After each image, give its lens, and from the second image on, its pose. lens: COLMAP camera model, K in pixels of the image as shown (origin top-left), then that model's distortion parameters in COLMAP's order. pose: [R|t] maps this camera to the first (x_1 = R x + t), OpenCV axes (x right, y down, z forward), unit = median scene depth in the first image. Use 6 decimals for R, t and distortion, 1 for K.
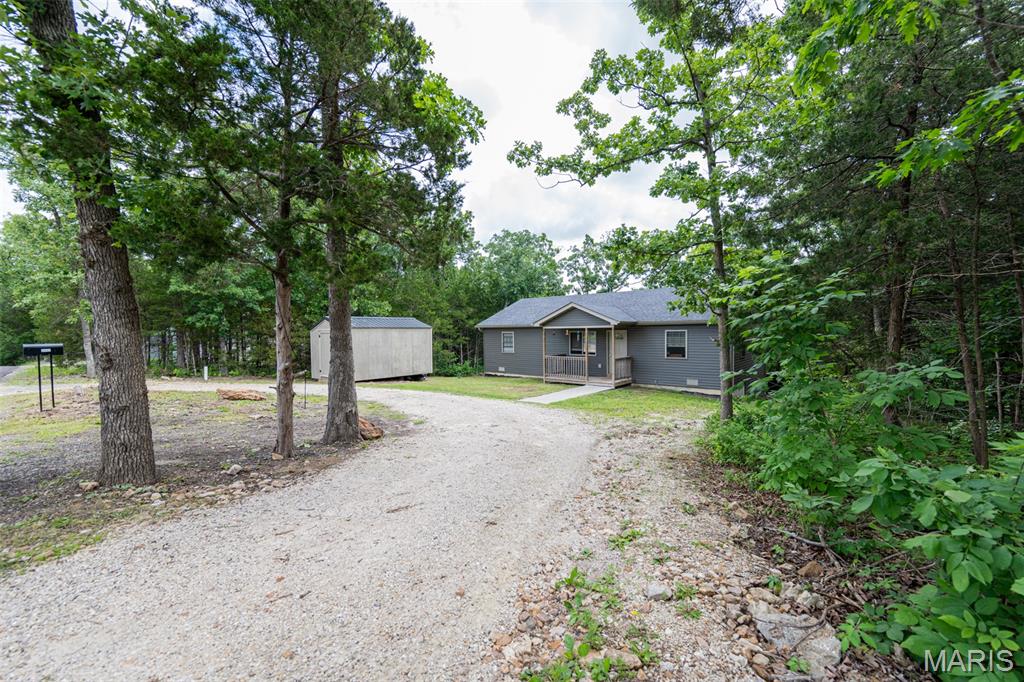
lens RADIAL K [[404.2, 0, 511.0], [0, 404.2, 337.9], [0, 0, 1]] dist [0.001405, -0.000338]
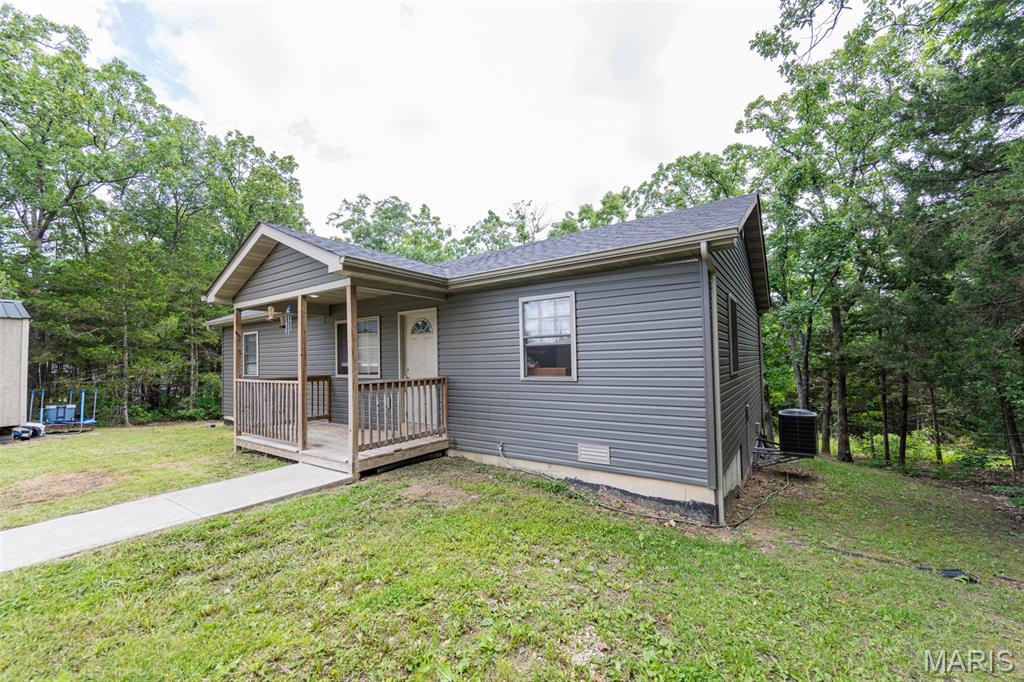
lens RADIAL K [[404.2, 0, 513.3], [0, 404.2, 343.9], [0, 0, 1]] dist [0.001405, -0.000338]
pose [[0.994963, -0.012675, 0.099440, 0.318804], [0.017859, 0.998518, -0.051417, 0.036036], [-0.098641, 0.052934, 0.993714, 0.616646]]
